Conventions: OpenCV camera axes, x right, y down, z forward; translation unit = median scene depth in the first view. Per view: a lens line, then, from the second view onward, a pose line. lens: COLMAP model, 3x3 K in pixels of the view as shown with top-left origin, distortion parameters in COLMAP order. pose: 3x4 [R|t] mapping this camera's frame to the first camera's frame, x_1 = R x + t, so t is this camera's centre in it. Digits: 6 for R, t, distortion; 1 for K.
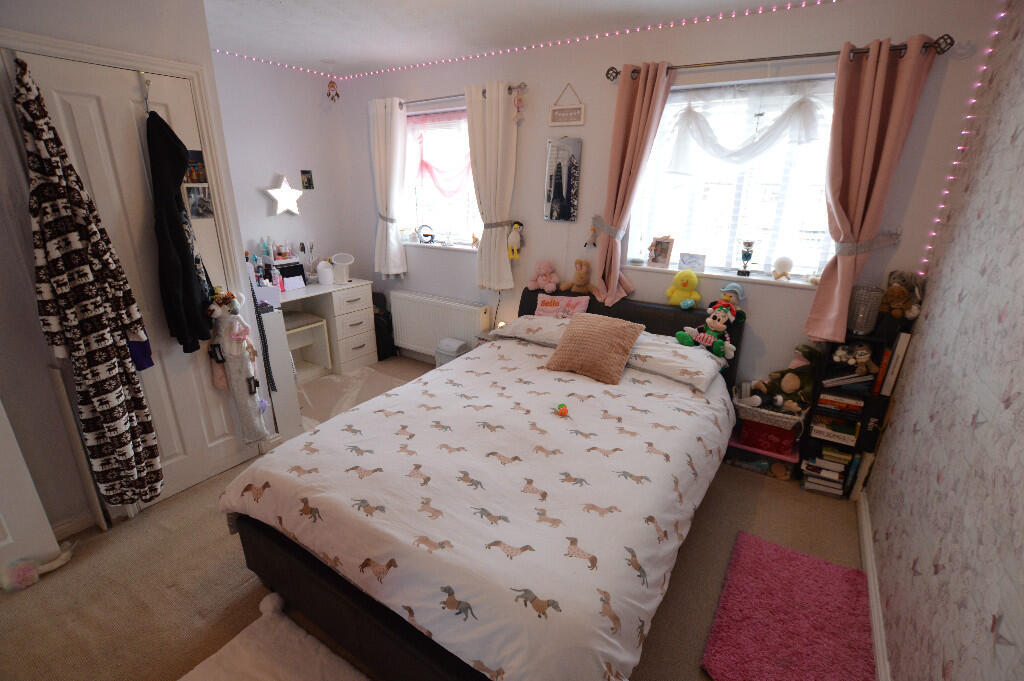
lens RADIAL K [[455.3, 0, 515.3], [0, 455.3, 343.9], [0, 0, 1]] dist [-0.033321, 0.005195]
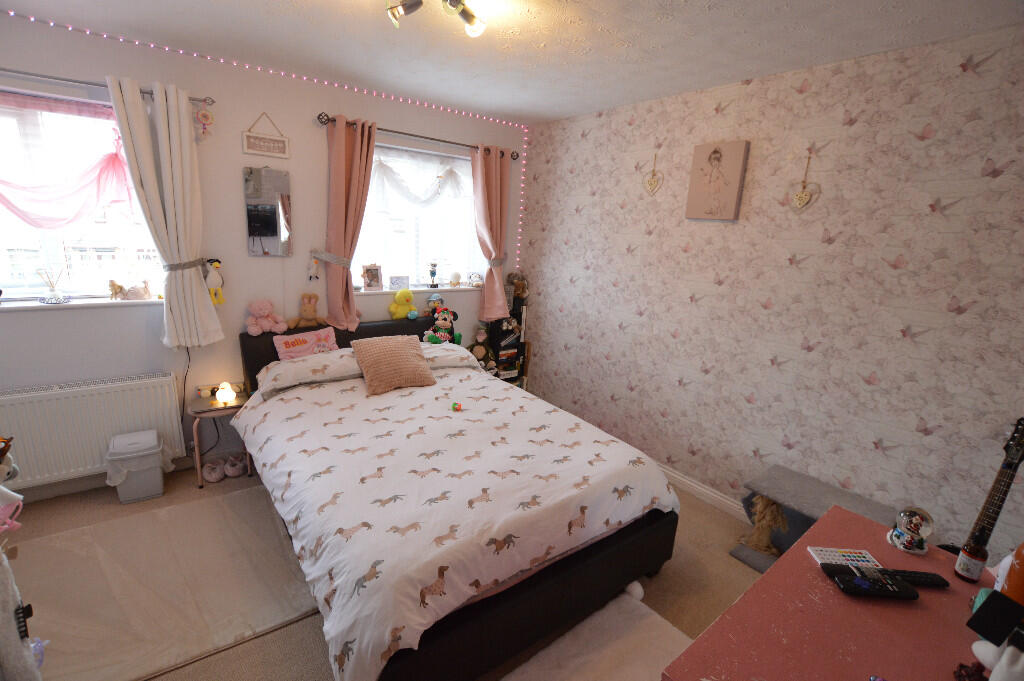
lens RADIAL K [[455.3, 0, 515.3], [0, 455.3, 343.9], [0, 0, 1]] dist [-0.033321, 0.005195]
pose [[0.345849, -0.220698, 0.911966, -0.753047], [0.260374, 0.956346, 0.132695, -0.113294], [-0.901440, 0.191560, 0.388215, 0.284630]]
